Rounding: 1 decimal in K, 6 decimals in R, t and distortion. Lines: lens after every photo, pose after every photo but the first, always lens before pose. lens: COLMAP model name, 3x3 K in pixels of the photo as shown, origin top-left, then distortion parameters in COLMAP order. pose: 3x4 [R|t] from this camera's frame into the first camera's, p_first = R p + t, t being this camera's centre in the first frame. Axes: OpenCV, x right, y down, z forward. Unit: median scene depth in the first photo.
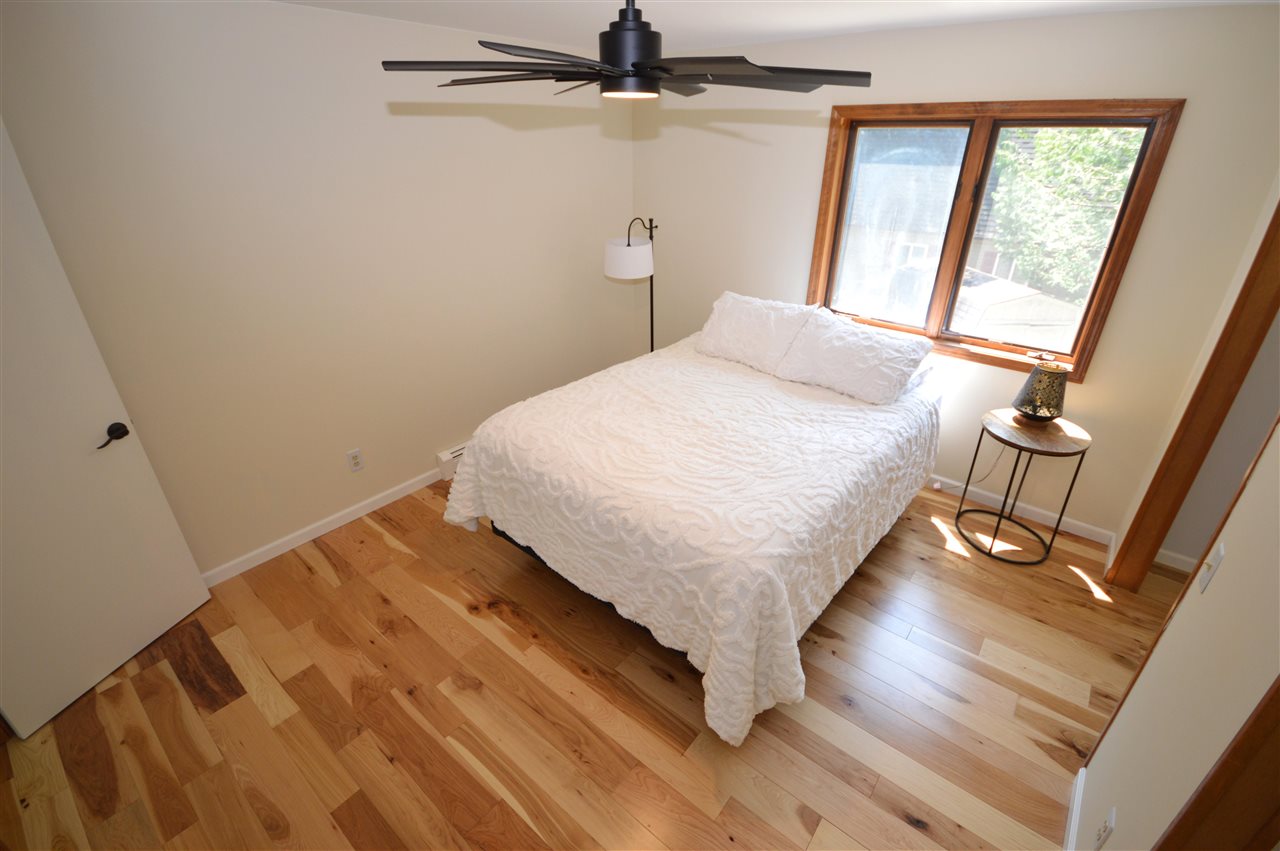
lens RADIAL K [[571.4, 0, 650.7], [0, 571.4, 425.6], [0, 0, 1]] dist [0.000906, -0.005573]
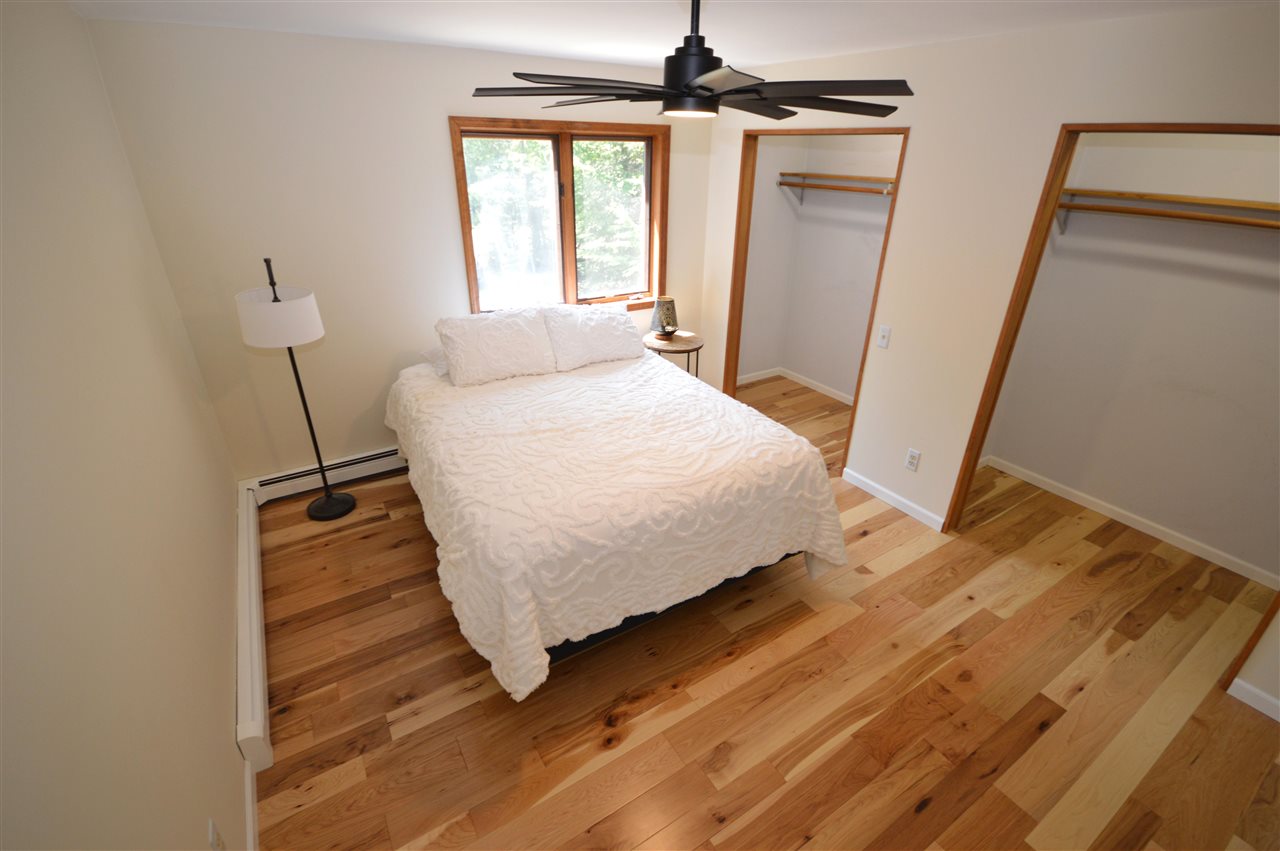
lens RADIAL K [[571.4, 0, 641.9], [0, 571.4, 420.4], [0, 0, 1]] dist [0.000906, -0.005573]
pose [[0.315159, -0.408862, 0.856450, -0.873510], [0.415276, 0.870869, 0.262931, -0.285385], [-0.853359, 0.272798, 0.444252, 0.537178]]
